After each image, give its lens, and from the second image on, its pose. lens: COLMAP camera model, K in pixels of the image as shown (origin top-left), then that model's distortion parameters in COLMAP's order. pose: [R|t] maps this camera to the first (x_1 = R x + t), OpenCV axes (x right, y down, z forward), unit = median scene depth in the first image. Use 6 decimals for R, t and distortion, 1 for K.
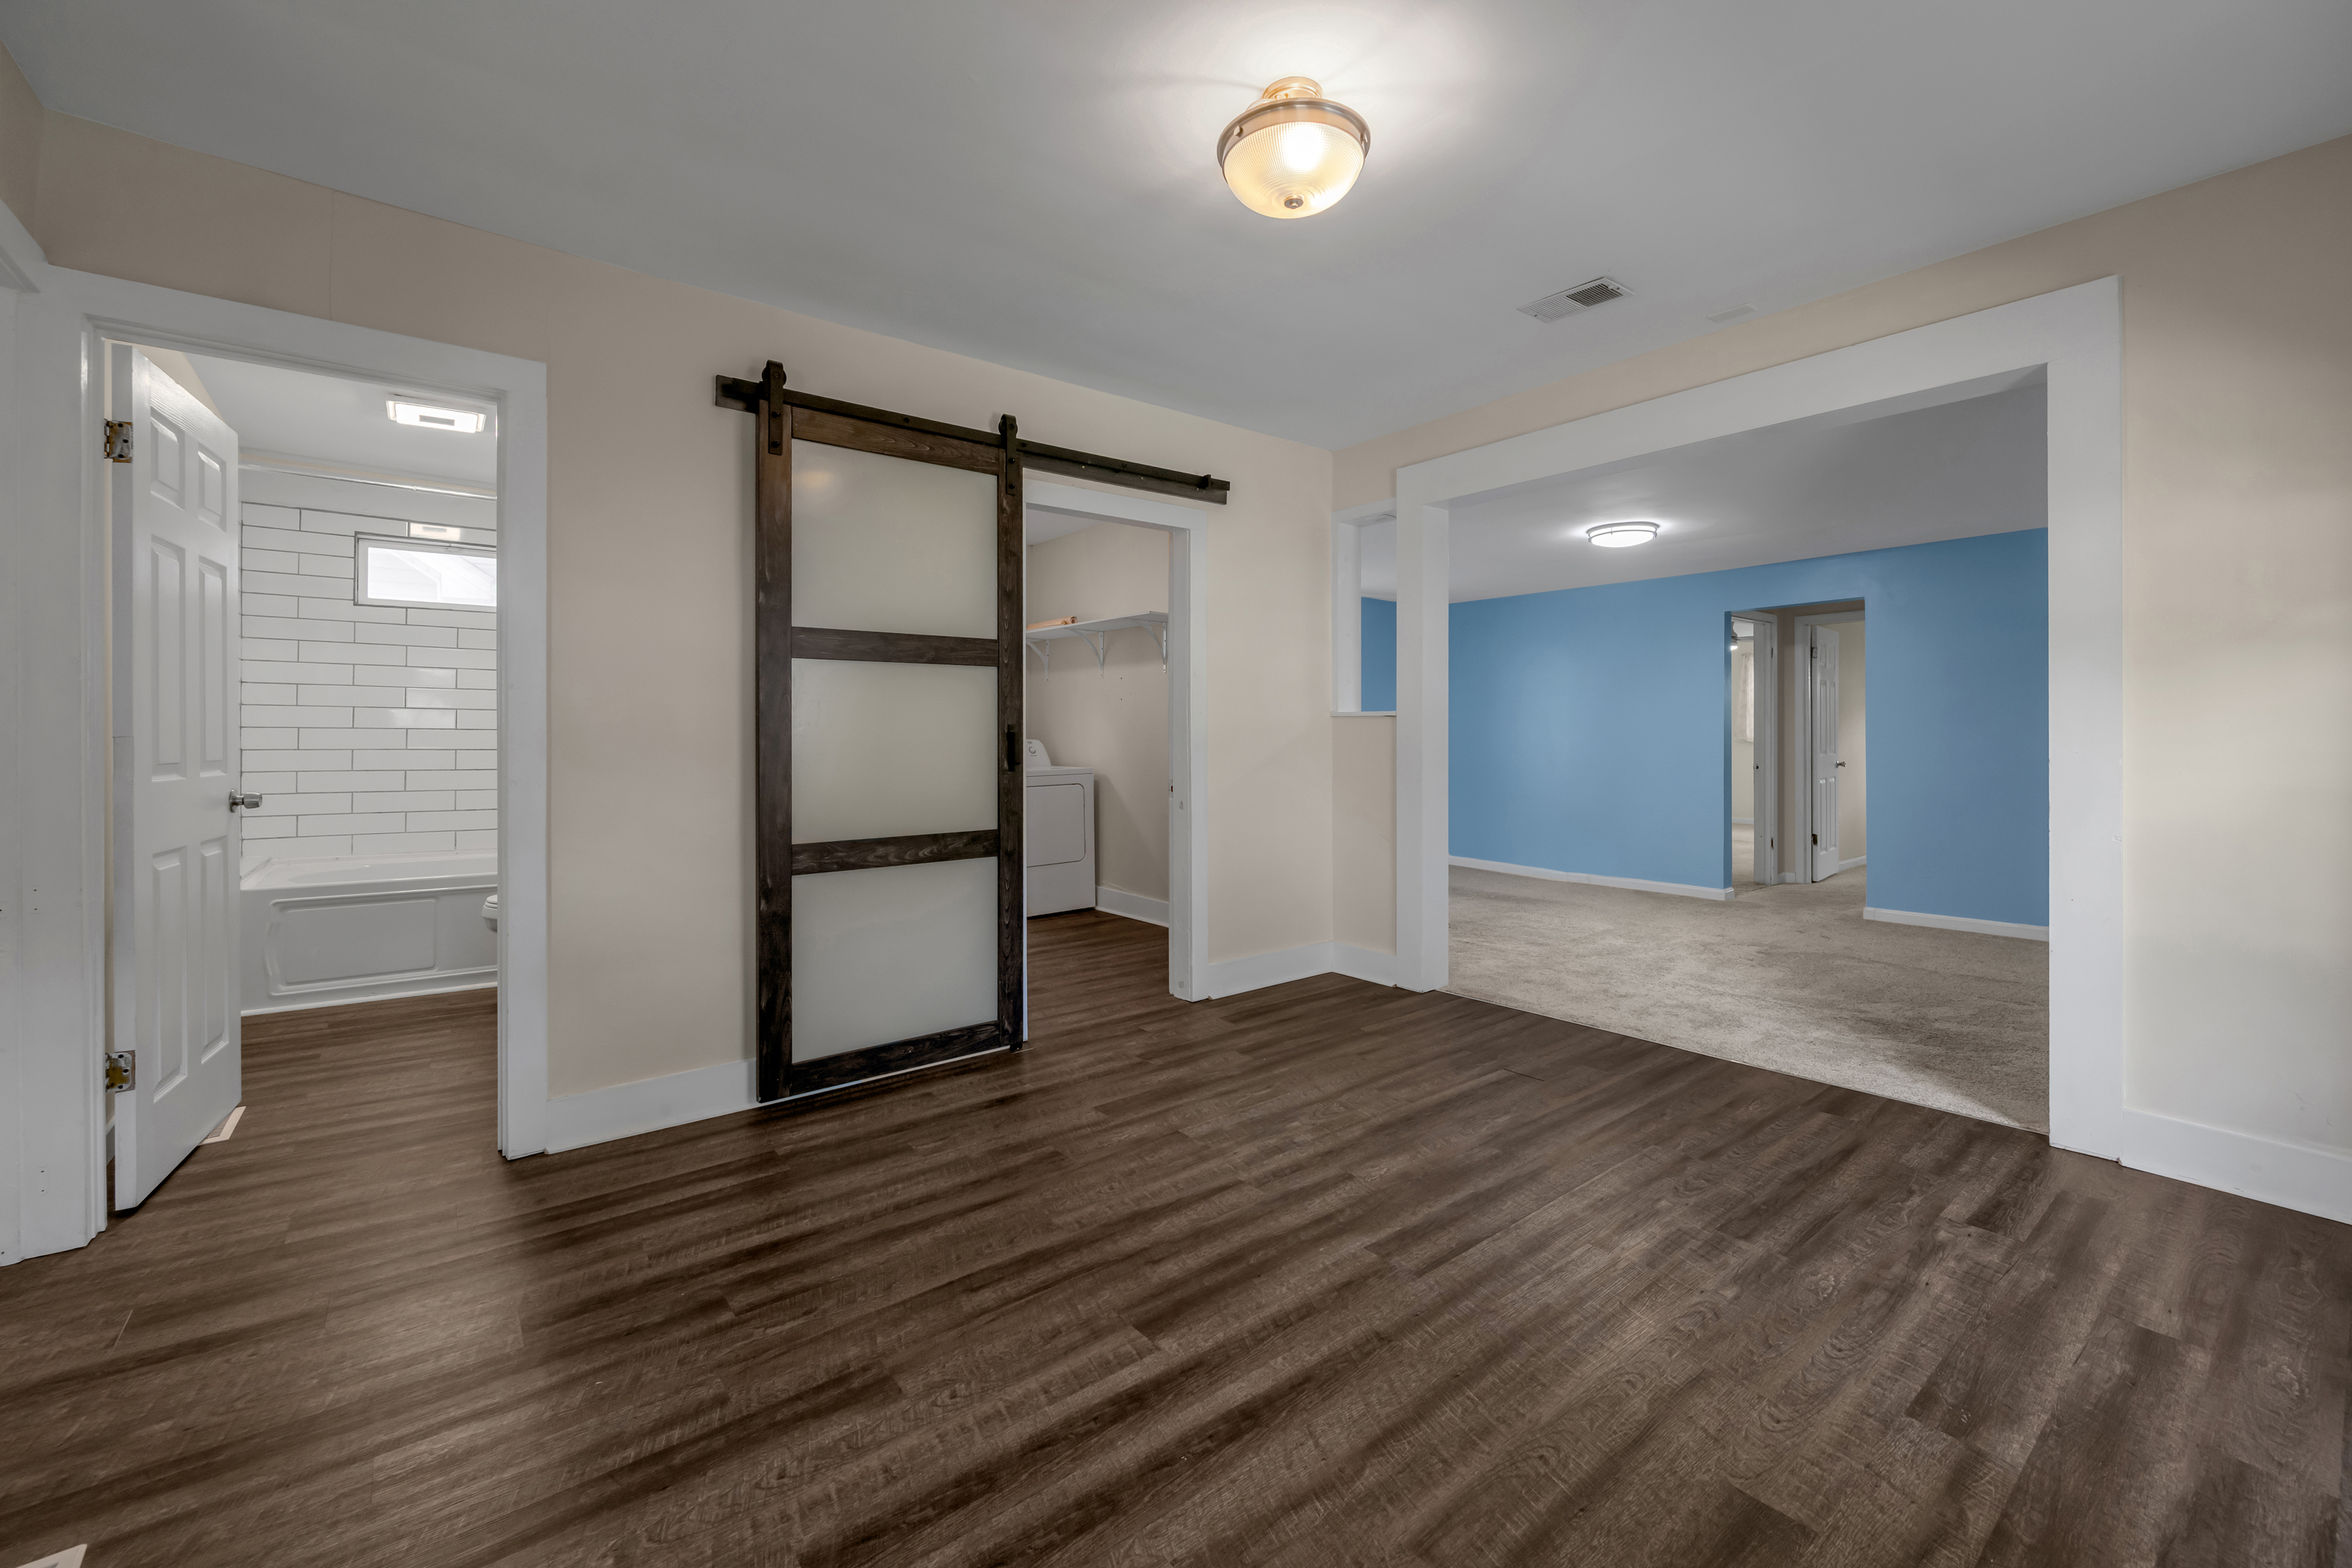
lens RADIAL K [[963.0, 0, 1168.2], [0, 963.0, 755.7], [0, 0, 1]] dist [-0.002638, -0.000257]
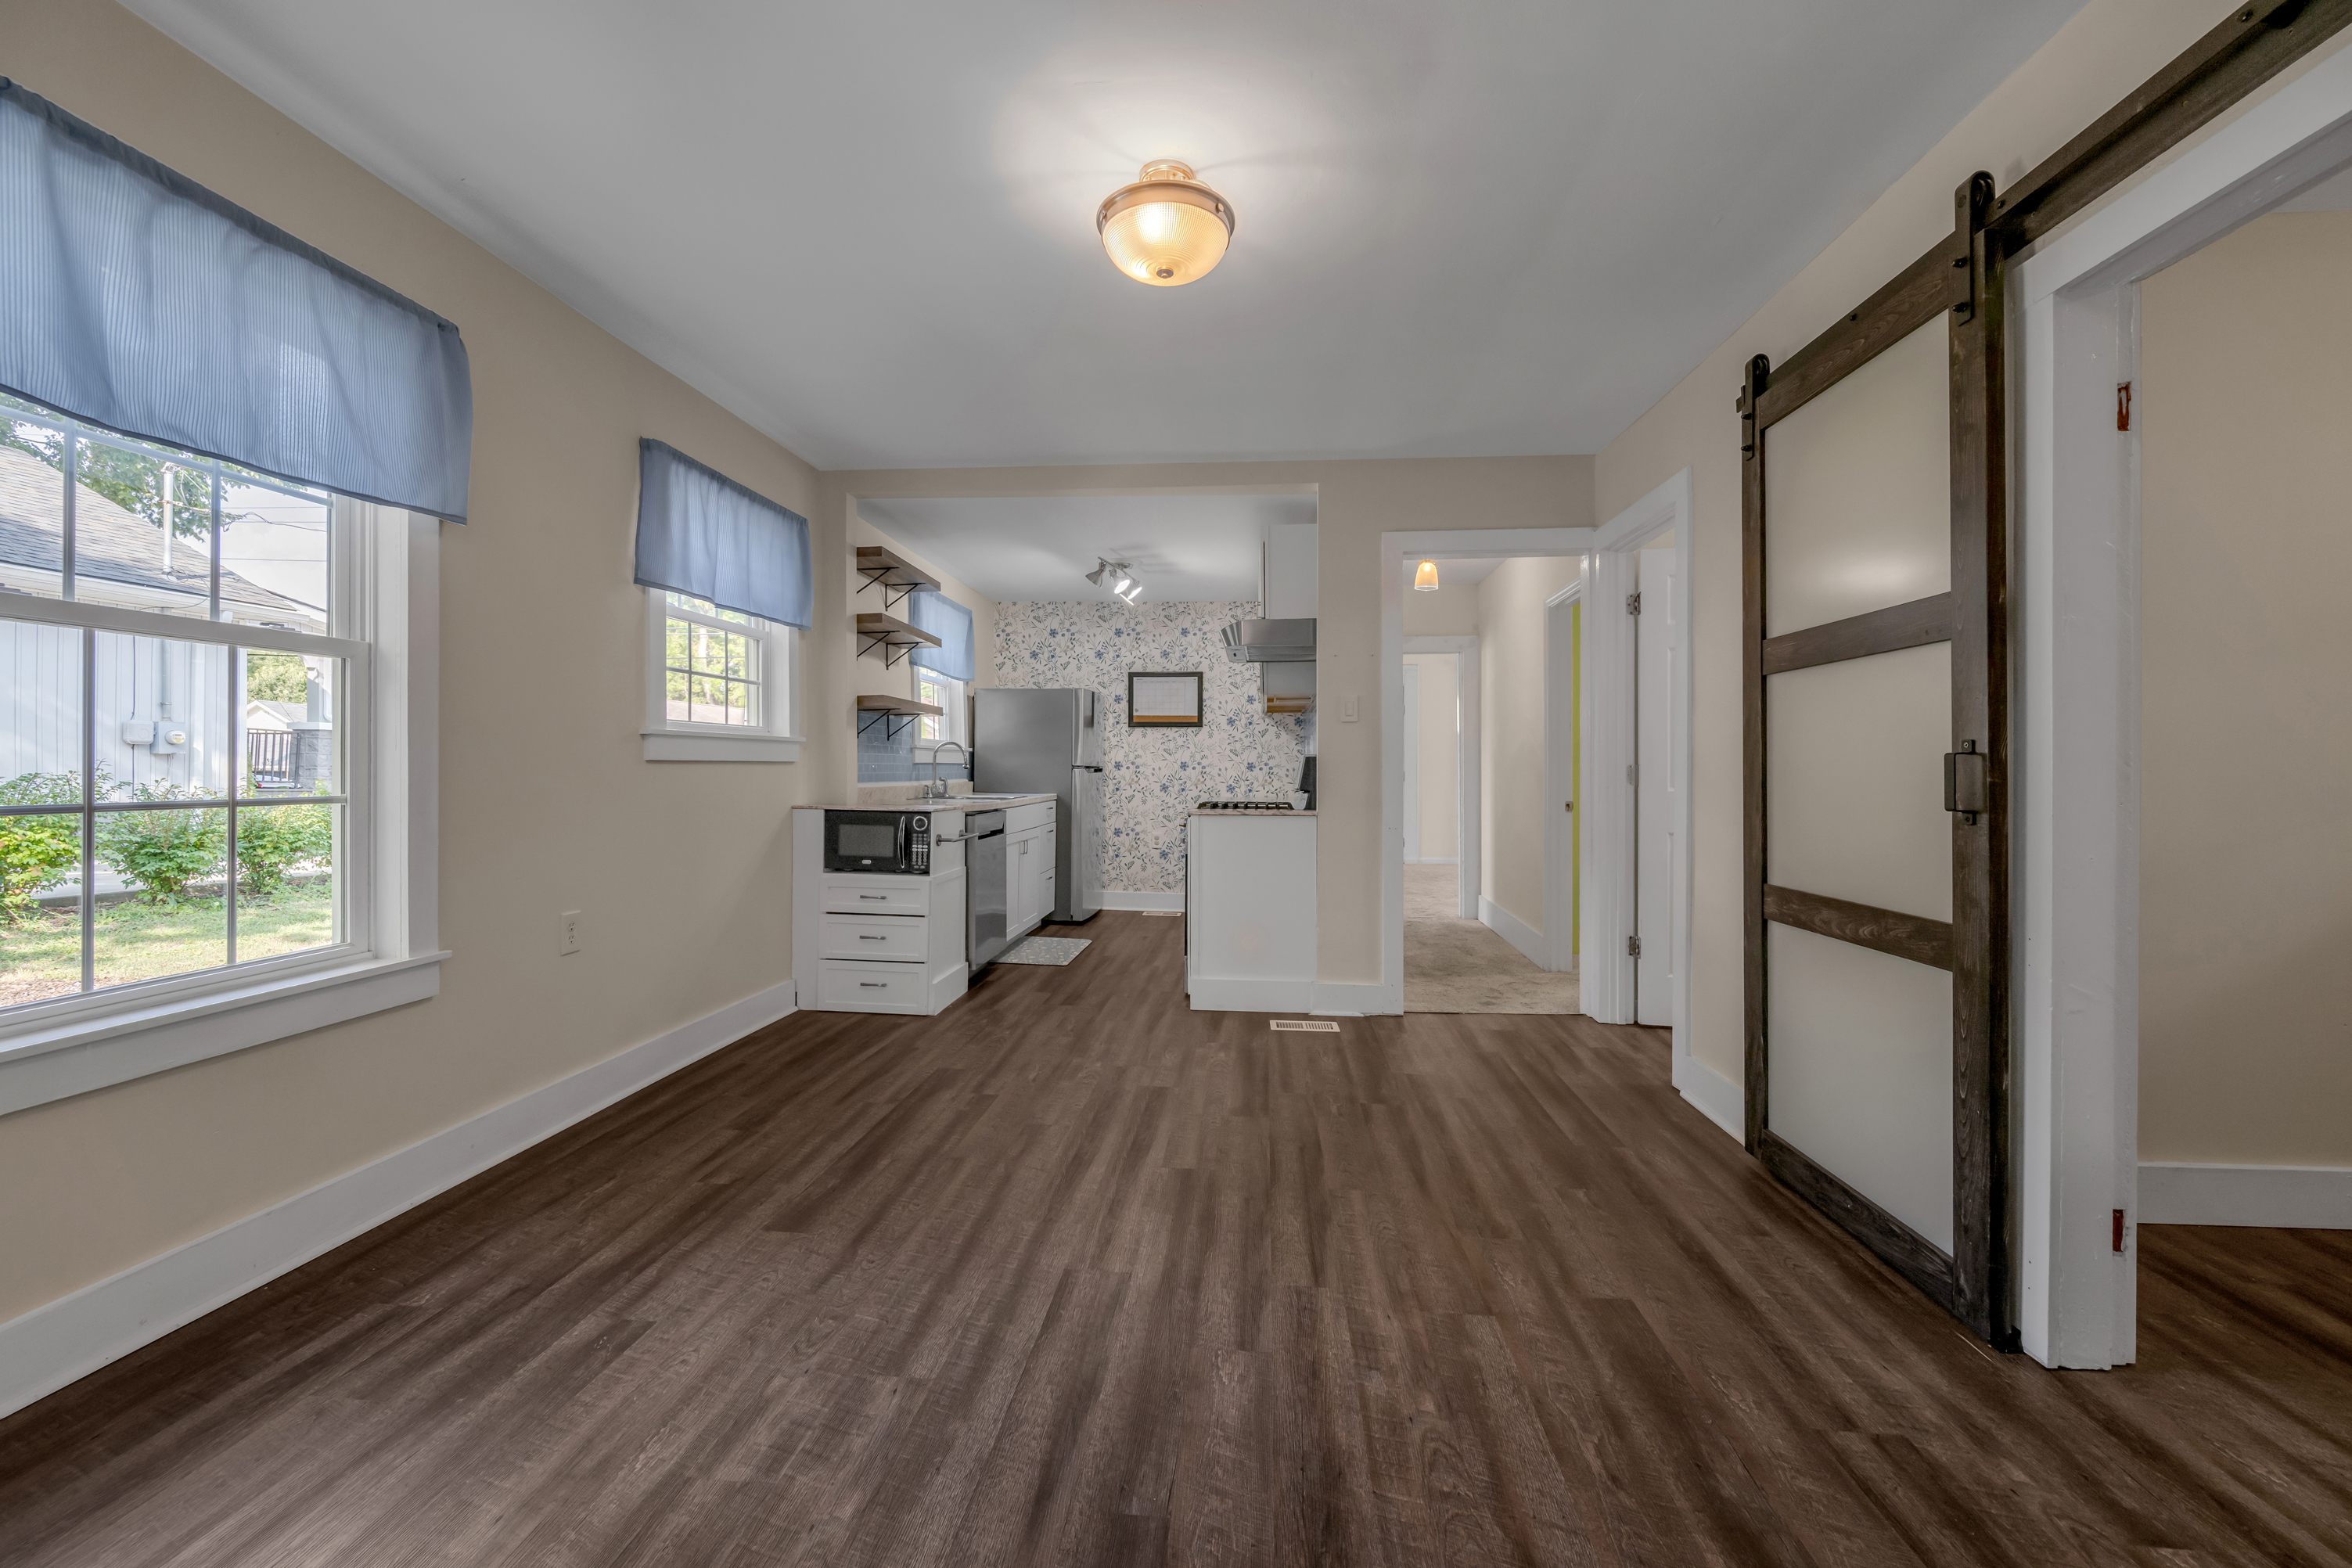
lens RADIAL K [[939.6, 0, 1174.3], [0, 939.6, 790.0], [0, 0, 1]] dist [-0.004851, -0.000062]
pose [[-0.688675, 0.014419, -0.724927, 0.724654], [-0.018481, 0.999128, 0.037430, -0.019842], [0.724835, 0.039174, -0.687808, 1.402360]]
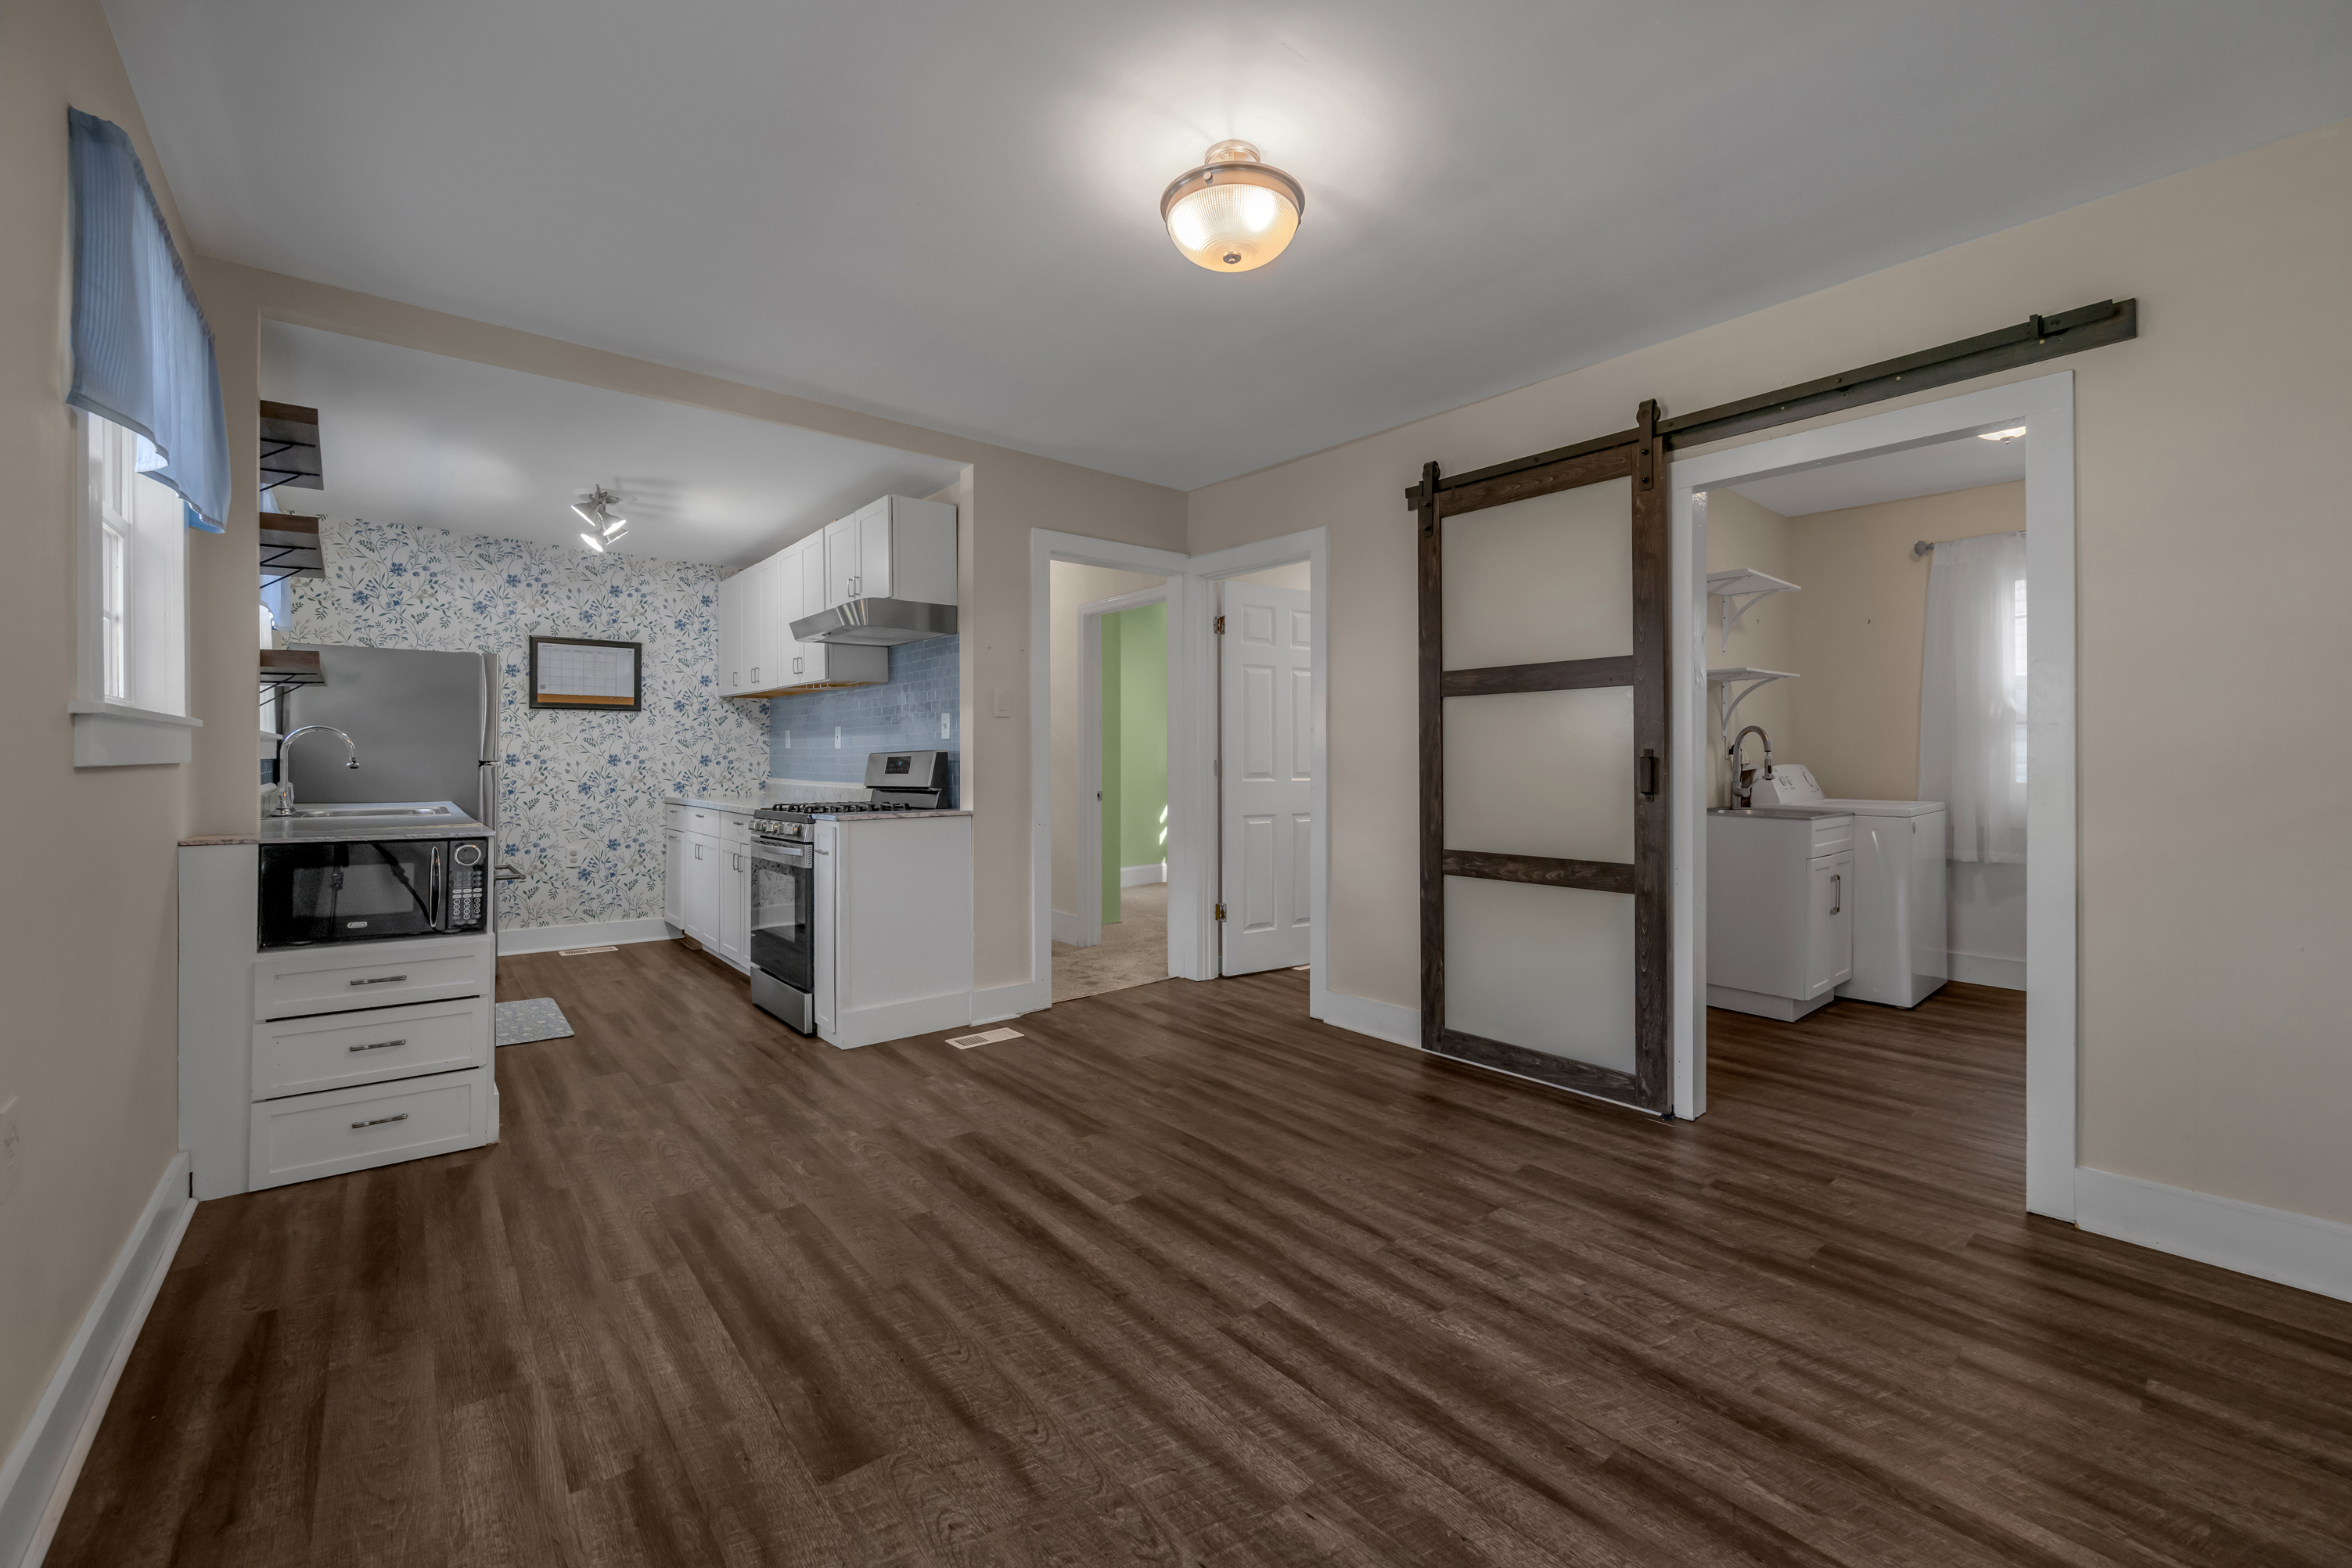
lens RADIAL K [[939.6, 0, 1174.3], [0, 939.6, 790.0], [0, 0, 1]] dist [-0.004851, -0.000062]
pose [[0.027922, 0.034295, -0.999022, 0.926851], [-0.021190, 0.999207, 0.033709, -0.019175], [0.999385, 0.020228, 0.028627, 0.726156]]
